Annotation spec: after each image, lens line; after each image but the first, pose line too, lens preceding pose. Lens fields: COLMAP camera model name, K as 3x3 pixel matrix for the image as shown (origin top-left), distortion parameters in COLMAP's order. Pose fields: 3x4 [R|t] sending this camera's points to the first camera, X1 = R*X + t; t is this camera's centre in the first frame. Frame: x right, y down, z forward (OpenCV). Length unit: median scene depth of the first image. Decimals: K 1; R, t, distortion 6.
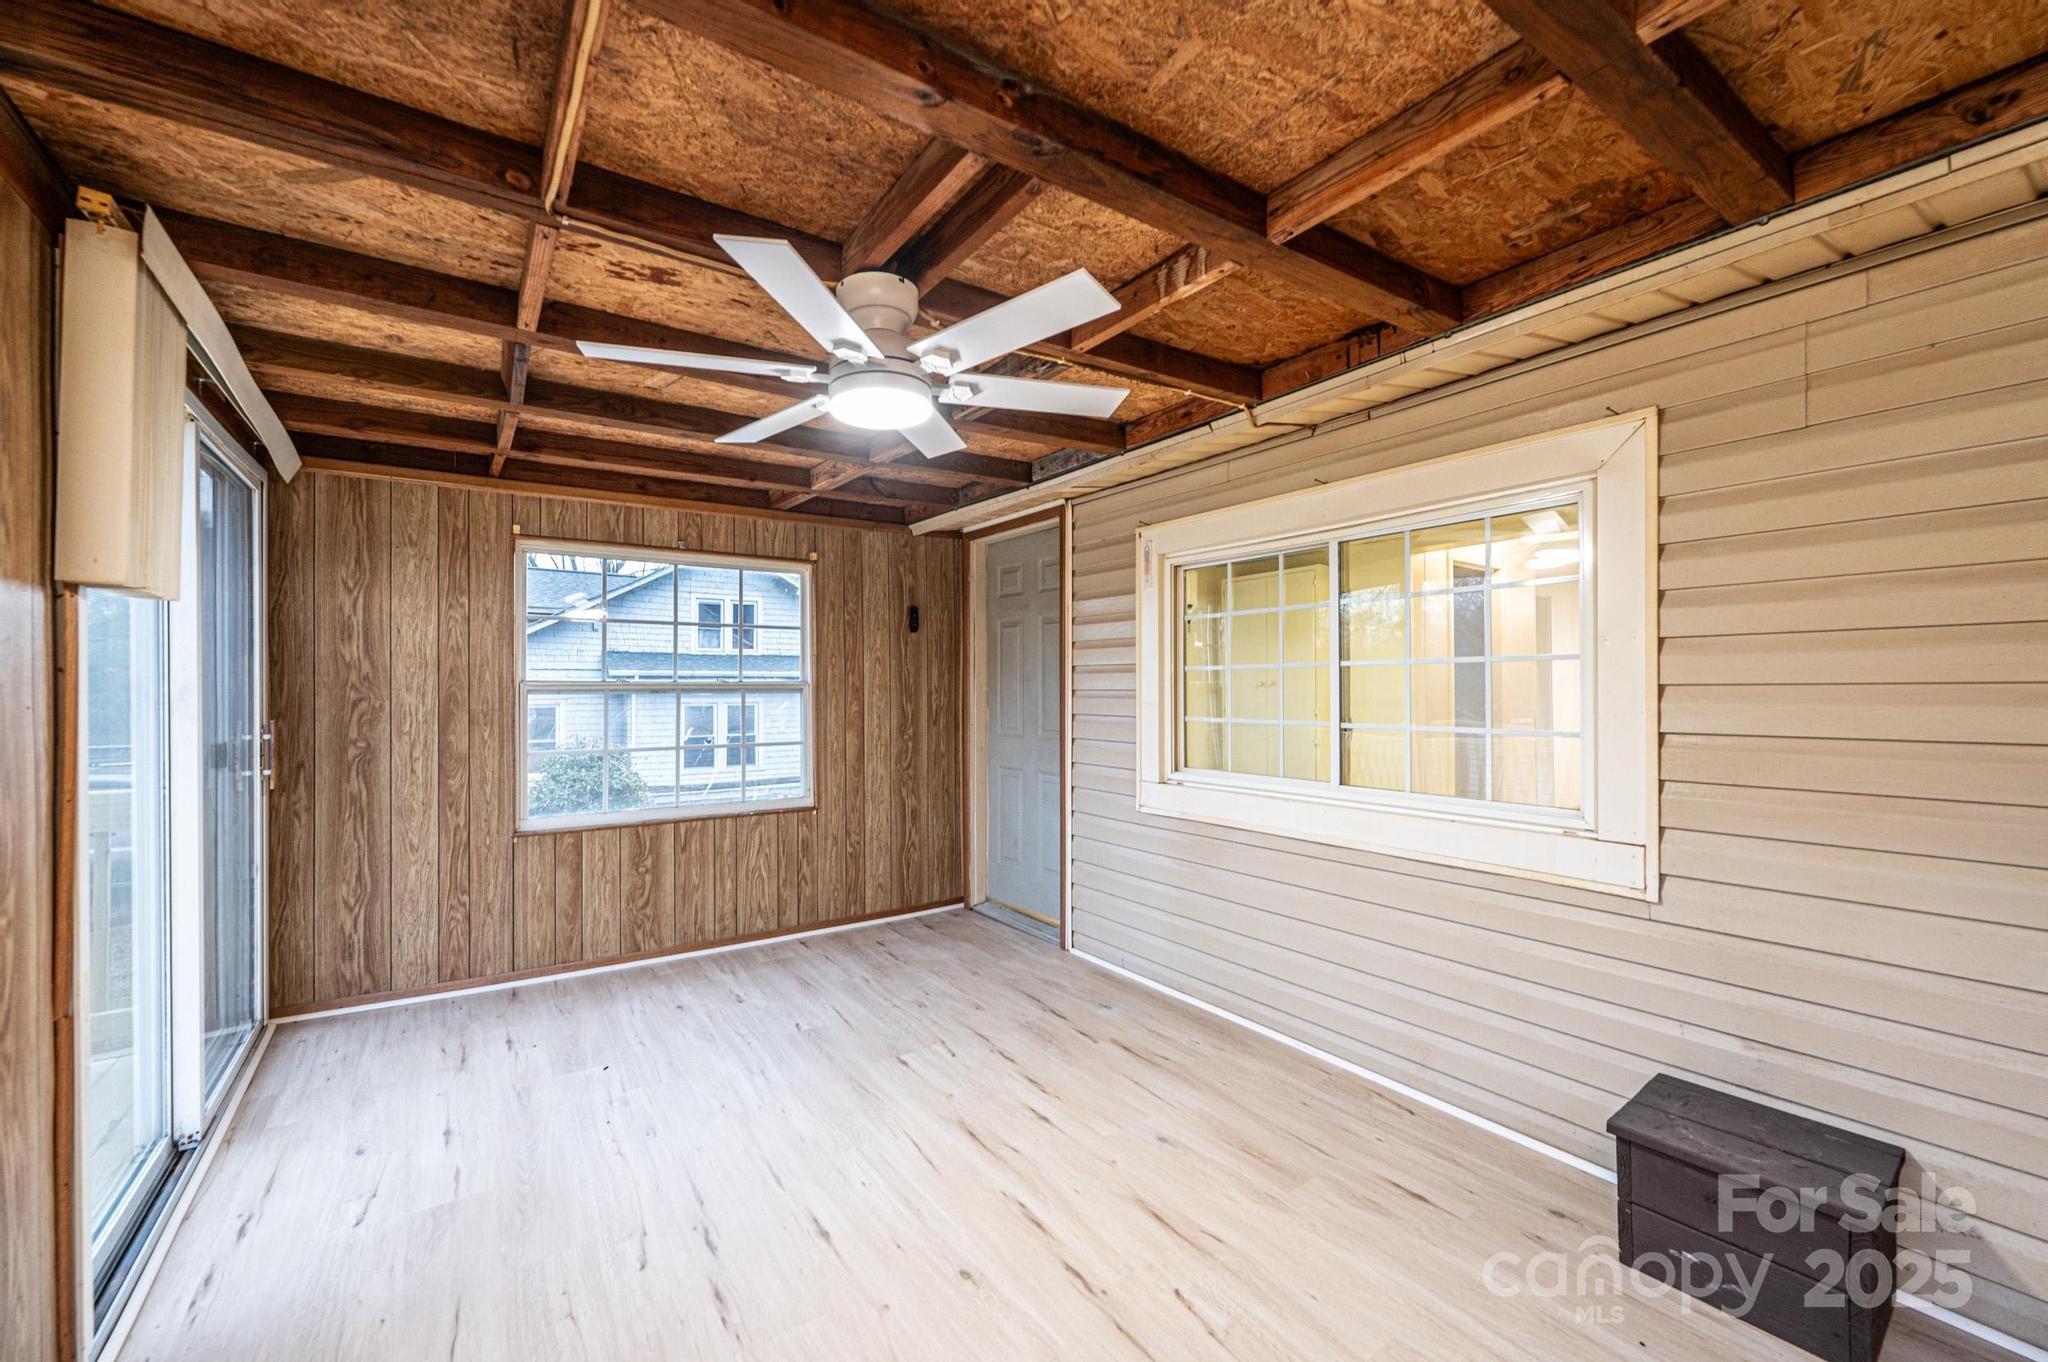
lens RADIAL K [[813.0, 0, 1023.2], [0, 813.0, 684.1], [0, 0, 1]] dist [-0.000955, 0.000083]
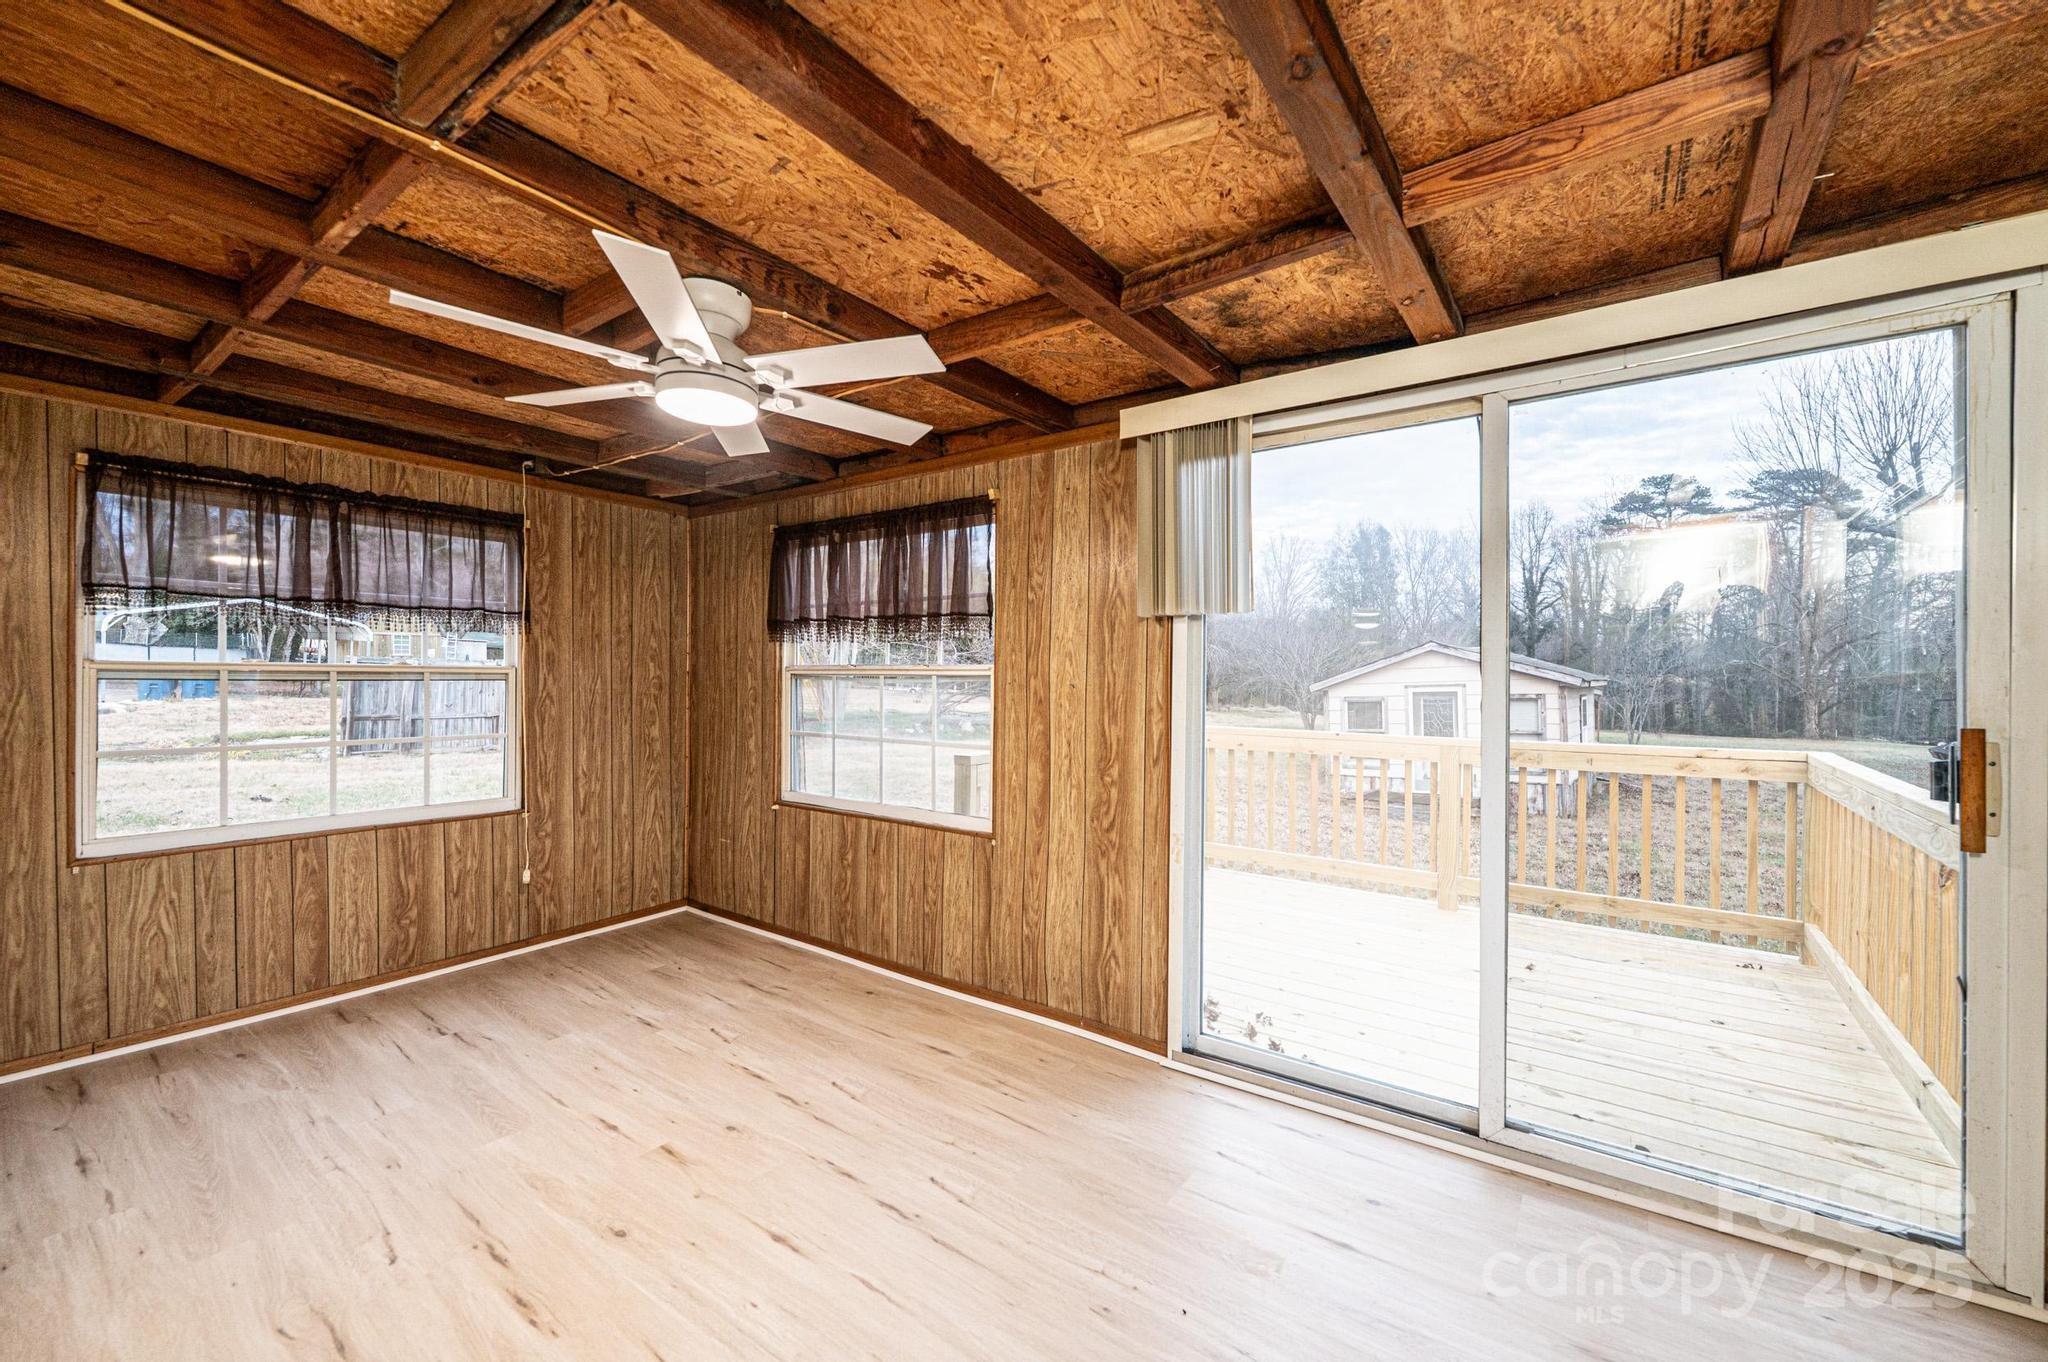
lens RADIAL K [[813.0, 0, 1023.2], [0, 813.0, 684.1], [0, 0, 1]] dist [-0.000955, 0.000083]
pose [[-0.946104, 0.000765, -0.323863, -0.108783], [0.000839, 1.000000, -0.000089, 0.011621], [0.323863, -0.000356, -0.946104, 1.043644]]
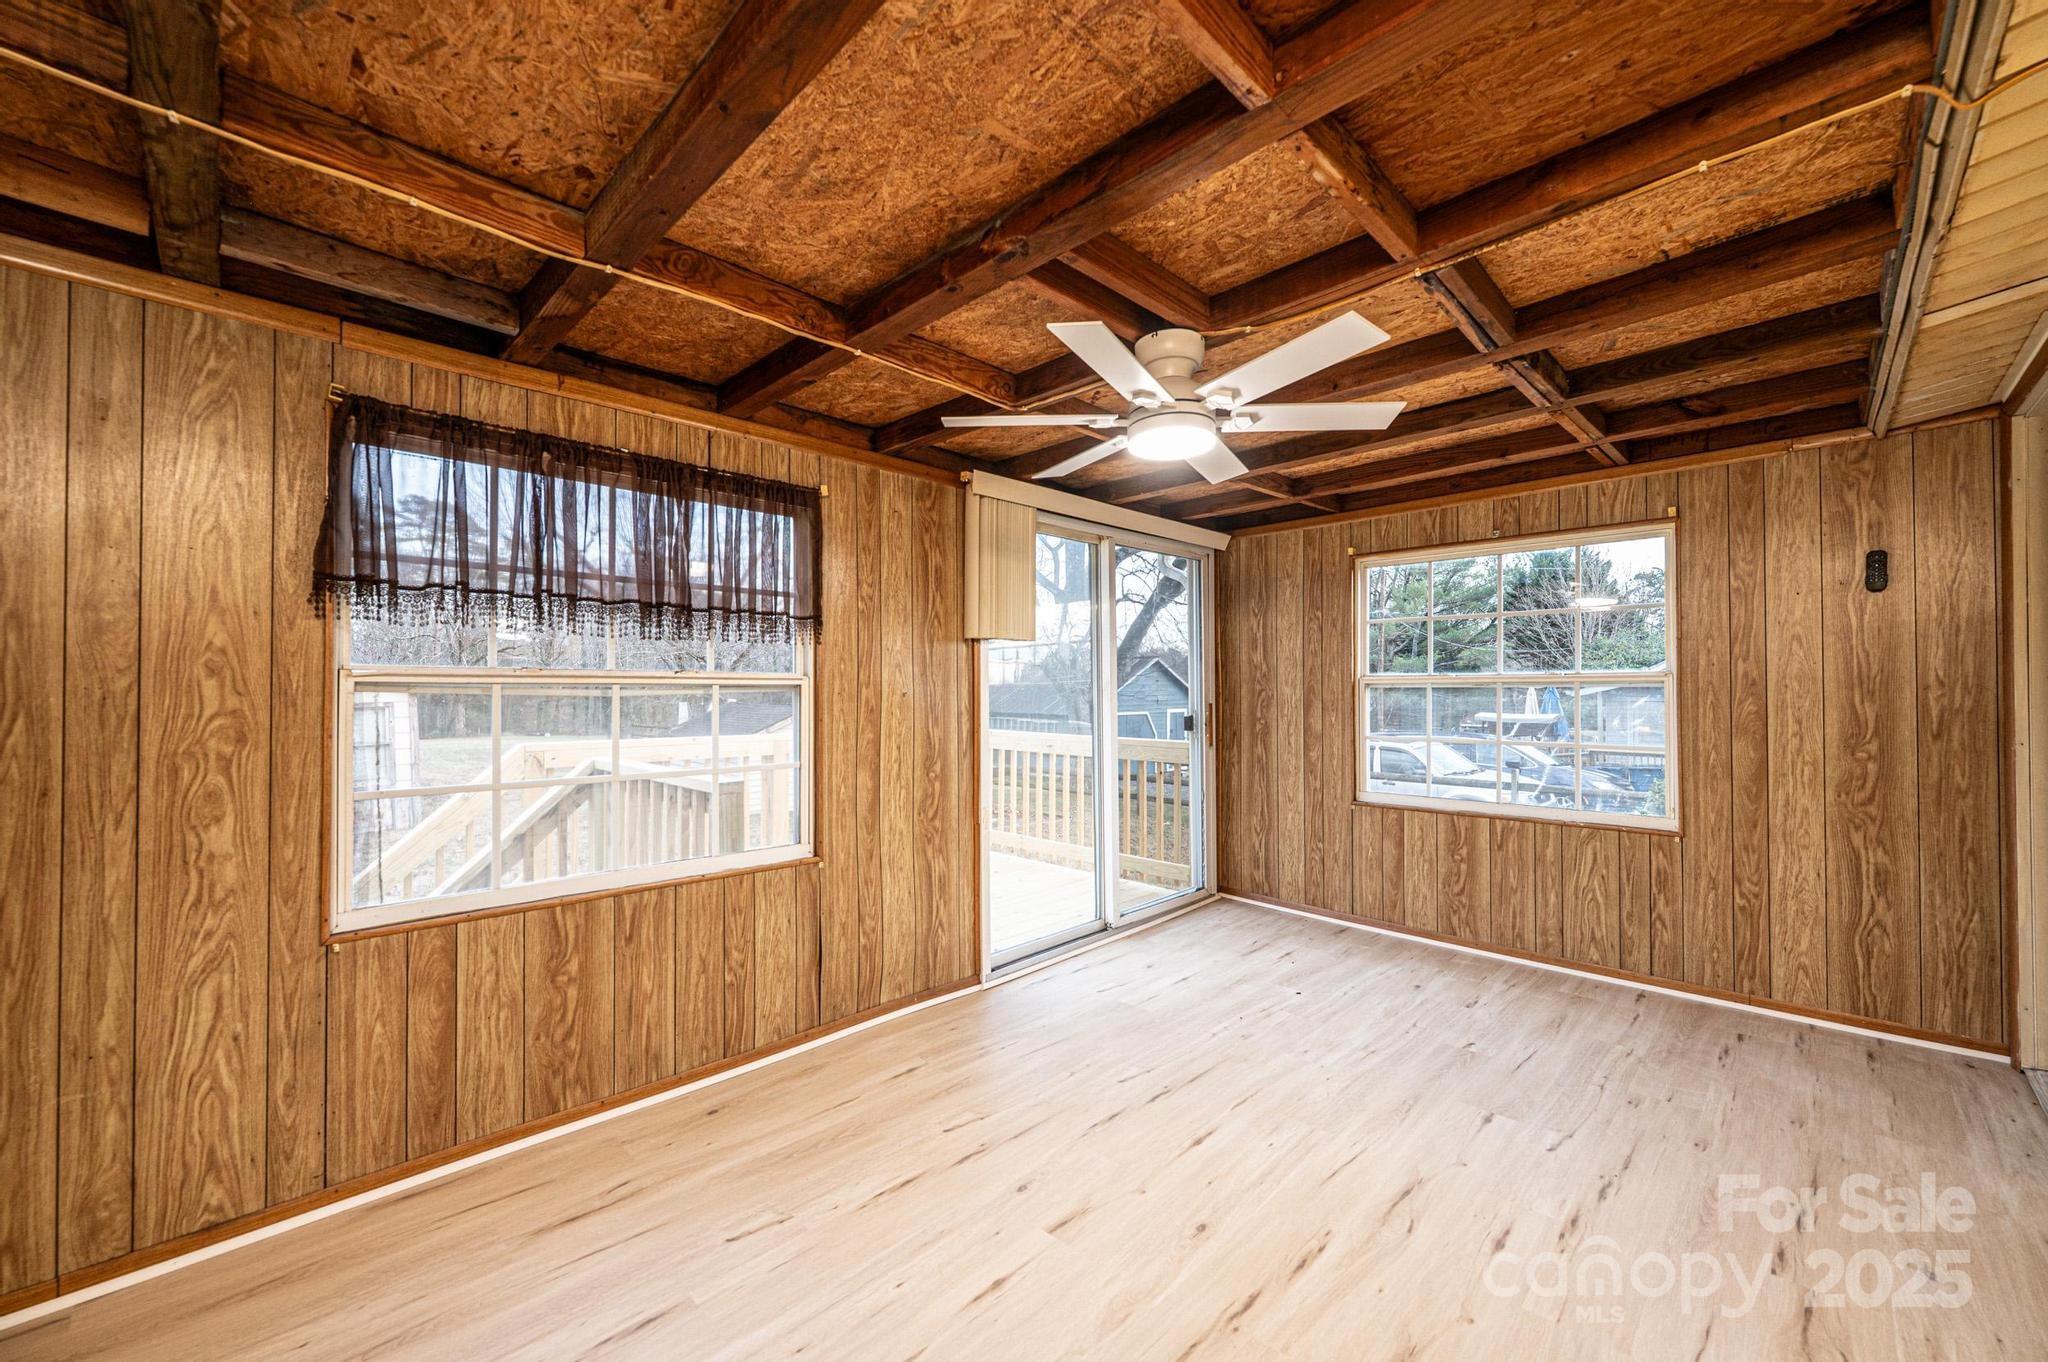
lens RADIAL K [[813.0, 0, 1023.2], [0, 813.0, 684.1], [0, 0, 1]] dist [-0.000955, 0.000083]
pose [[0.180268, -0.001294, -0.983617, 0.457647], [0.009171, 0.999958, 0.000365, 0.002947], [0.983575, -0.009086, 0.180272, 0.281048]]
